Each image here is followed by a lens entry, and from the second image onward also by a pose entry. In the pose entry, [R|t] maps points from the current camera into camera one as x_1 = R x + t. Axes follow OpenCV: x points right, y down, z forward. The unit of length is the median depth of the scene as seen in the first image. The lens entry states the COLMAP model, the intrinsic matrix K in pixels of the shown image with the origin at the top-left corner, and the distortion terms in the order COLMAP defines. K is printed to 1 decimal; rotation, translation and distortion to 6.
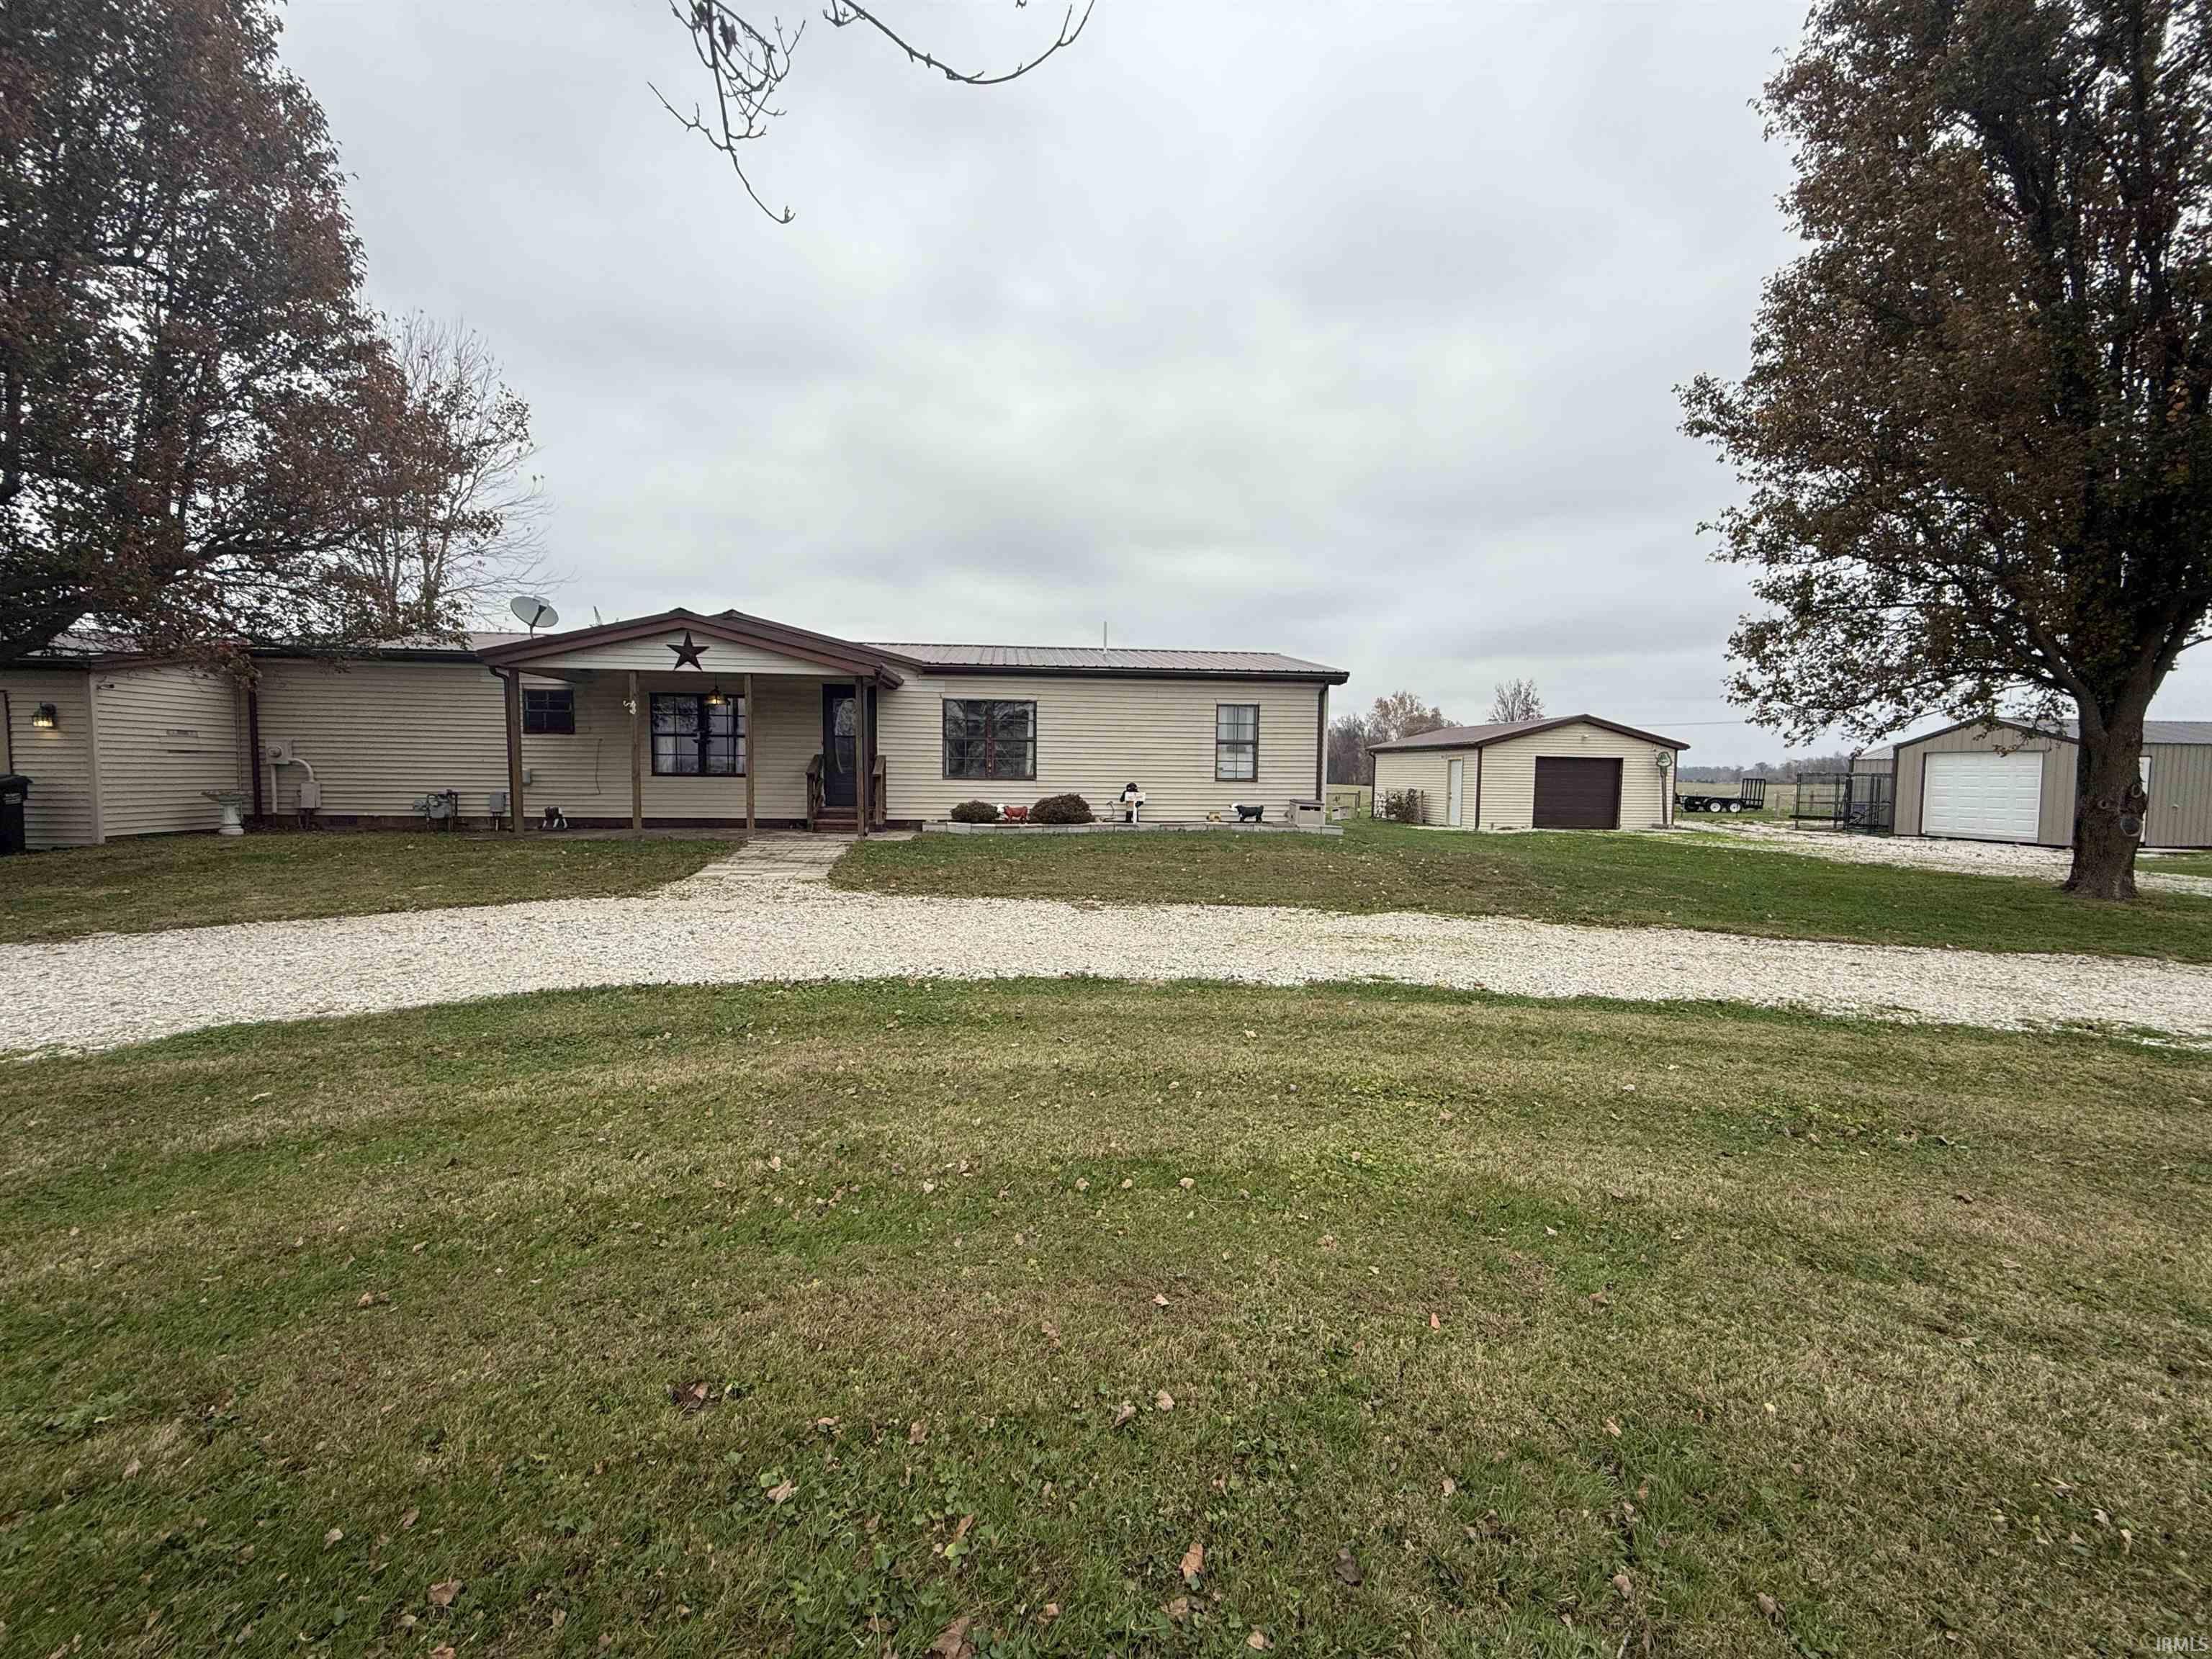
lens RADIAL K [[878.2, 0, 1106.0], [0, 878.2, 829.5], [0, 0, 1]] dist [-0.000457, -0.000011]
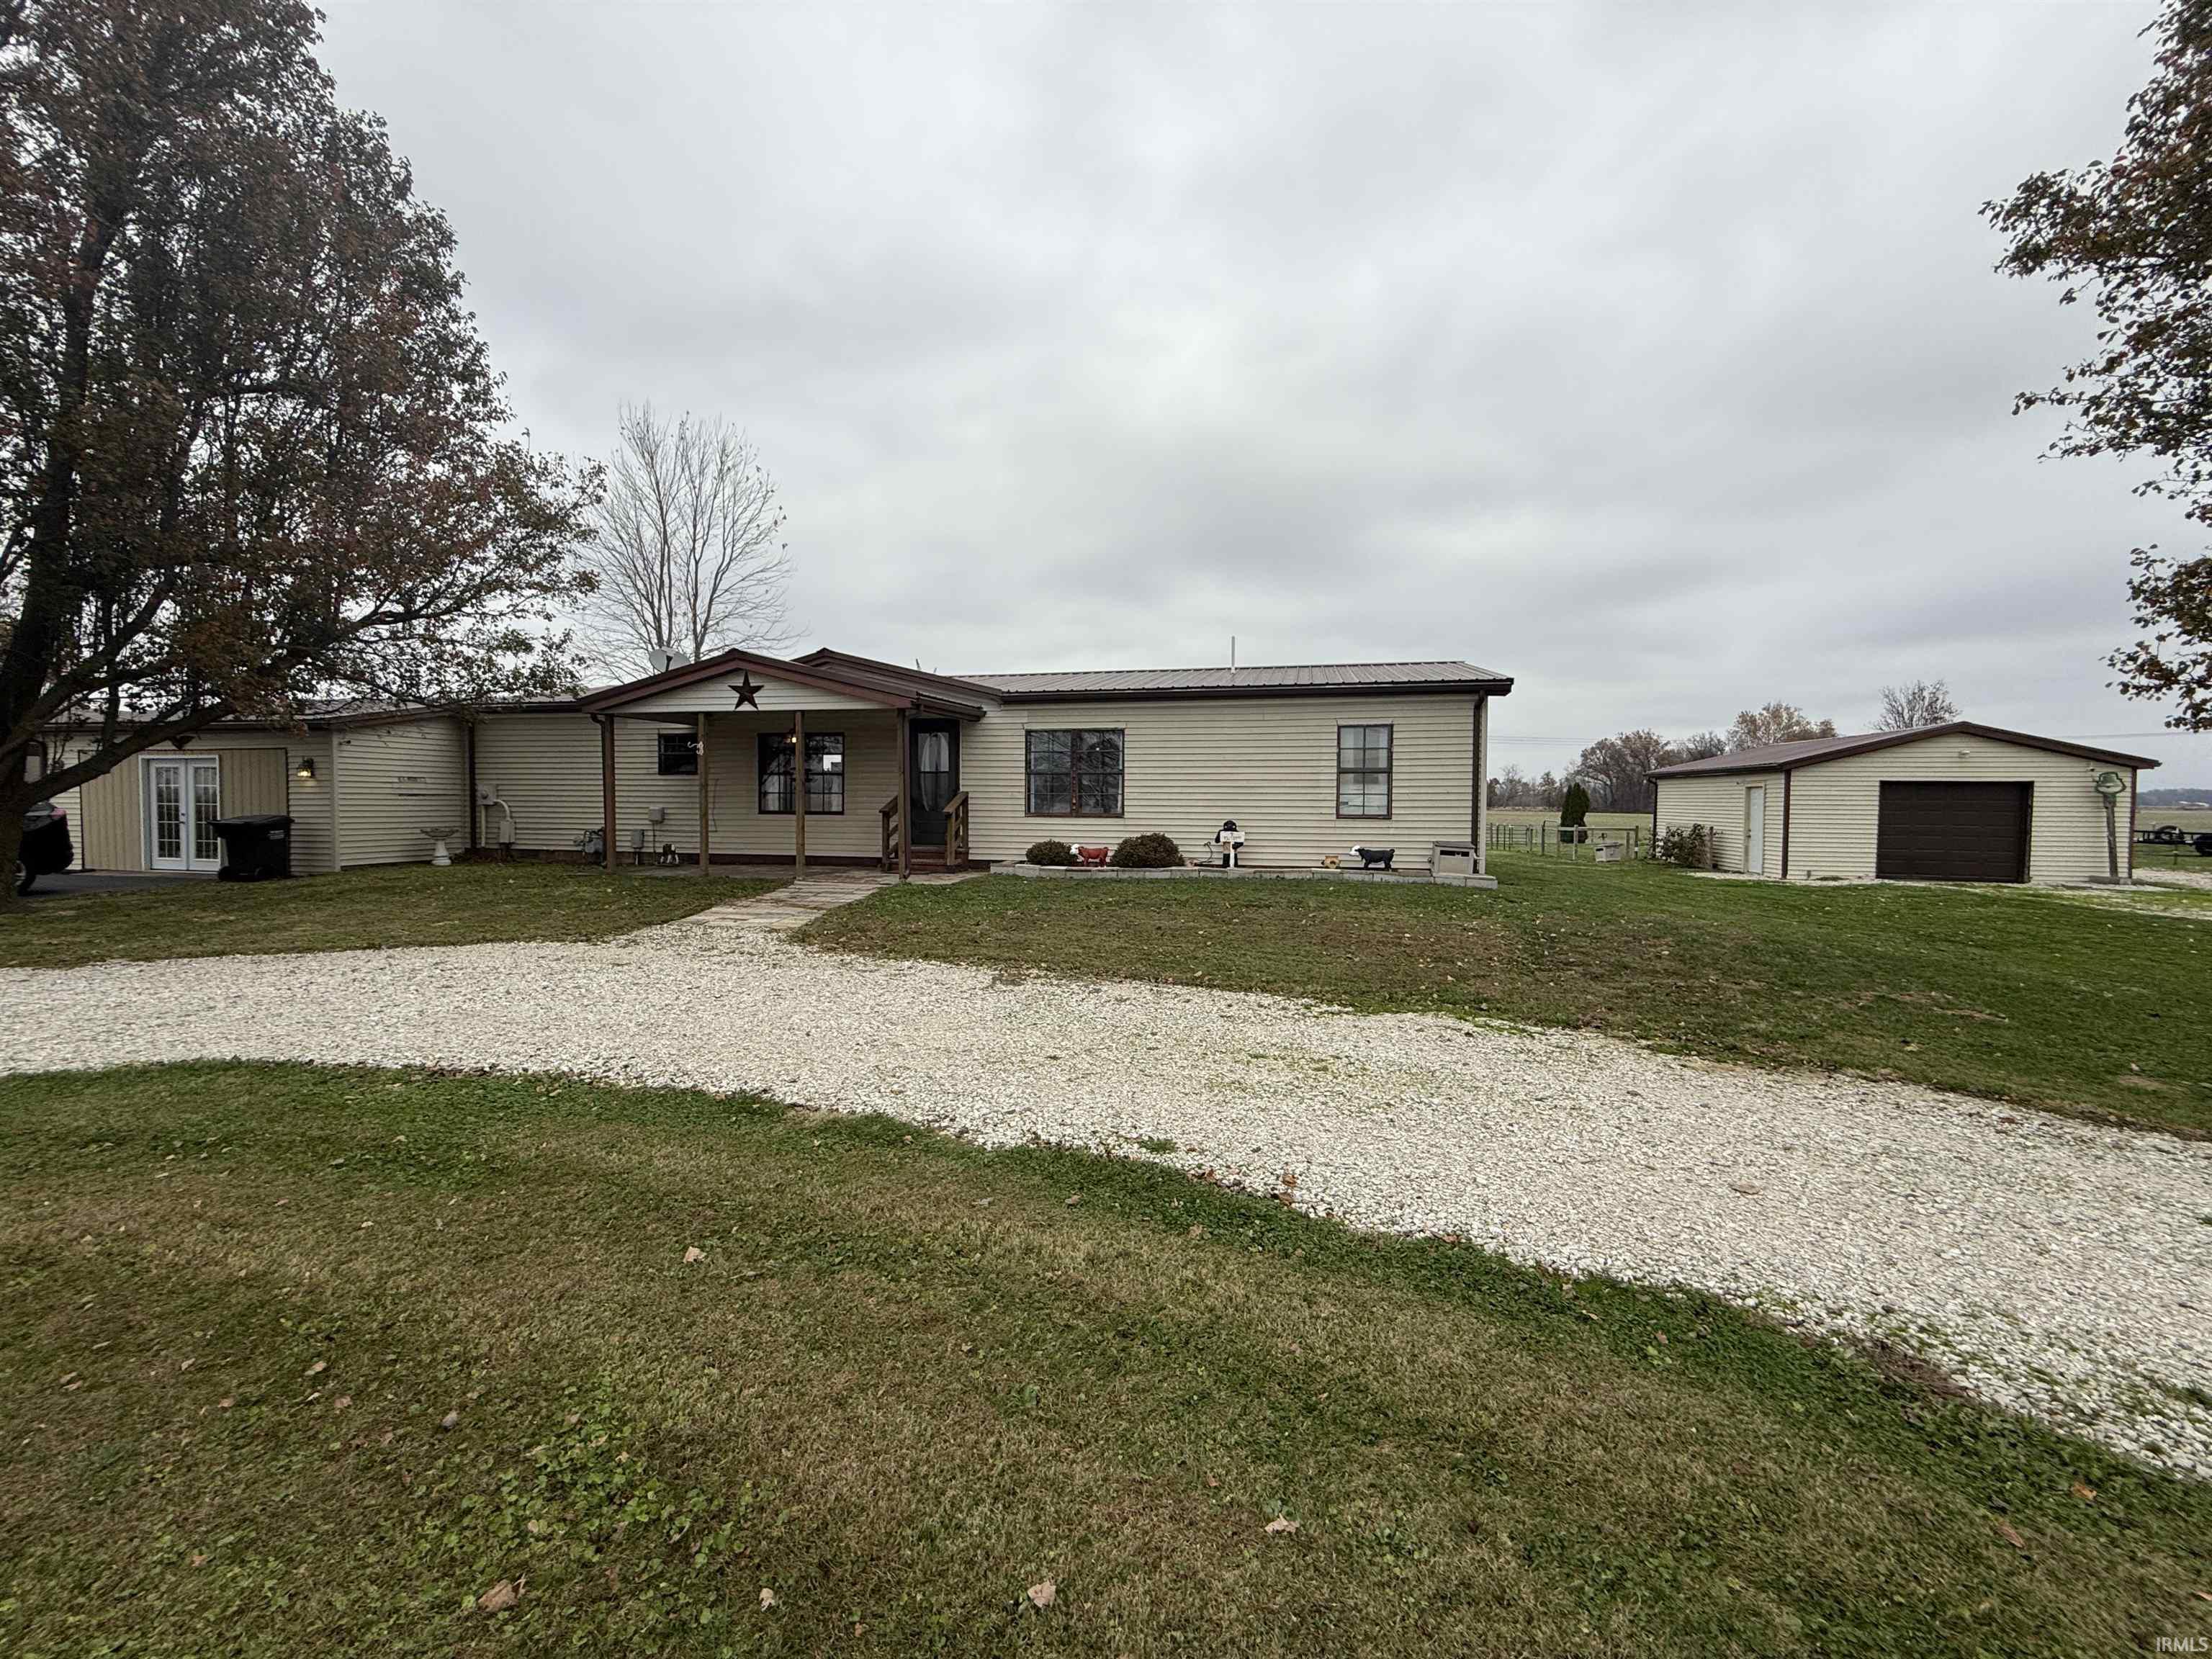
lens RADIAL K [[878.2, 0, 1106.0], [0, 878.2, 829.5], [0, 0, 1]] dist [-0.000457, -0.000011]
pose [[0.943661, 0.004016, -0.330890, 0.201561], [-0.015521, 0.999363, -0.032136, -0.015423], [0.330550, 0.035461, 0.943122, 0.159448]]
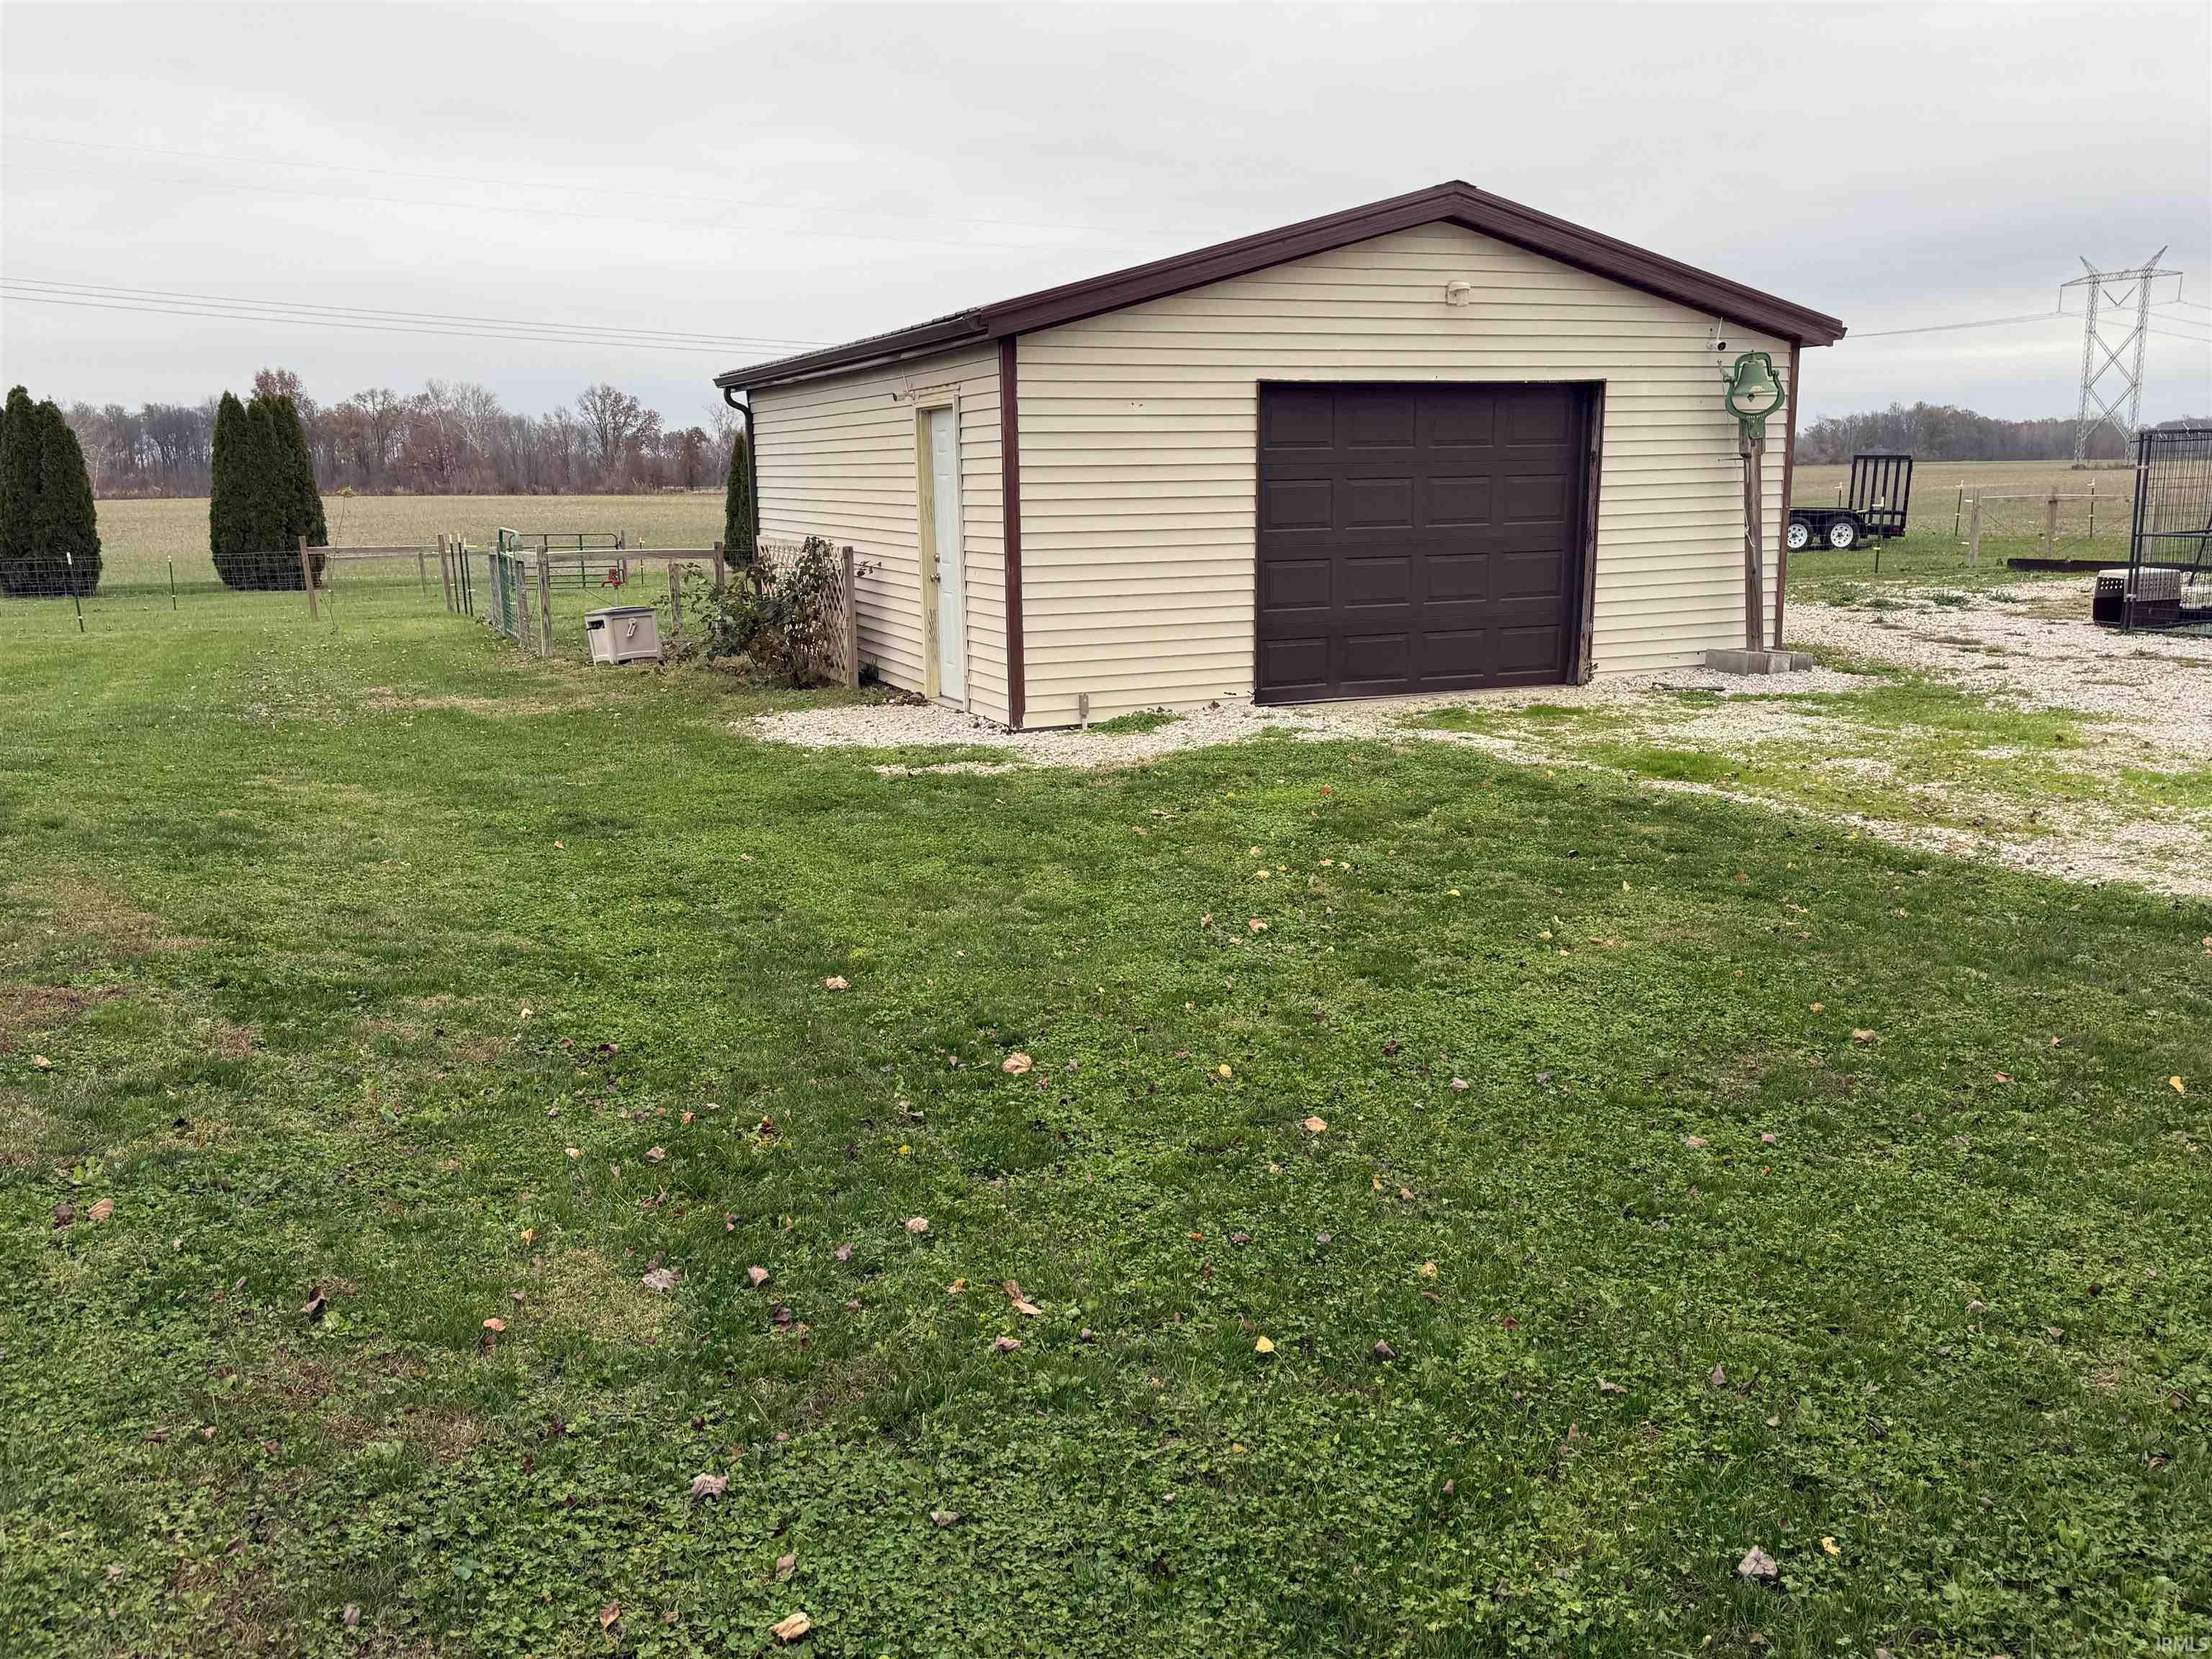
lens RADIAL K [[1803.6, 0, 1106.0], [0, 1803.6, 829.5], [0, 0, 1]] dist [-0.003953, -0.001192]
pose [[0.957422, -0.085061, 0.275876, 0.519042], [0.048242, 0.989311, 0.137613, -0.058053], [-0.284632, -0.118445, 0.951291, 0.921752]]
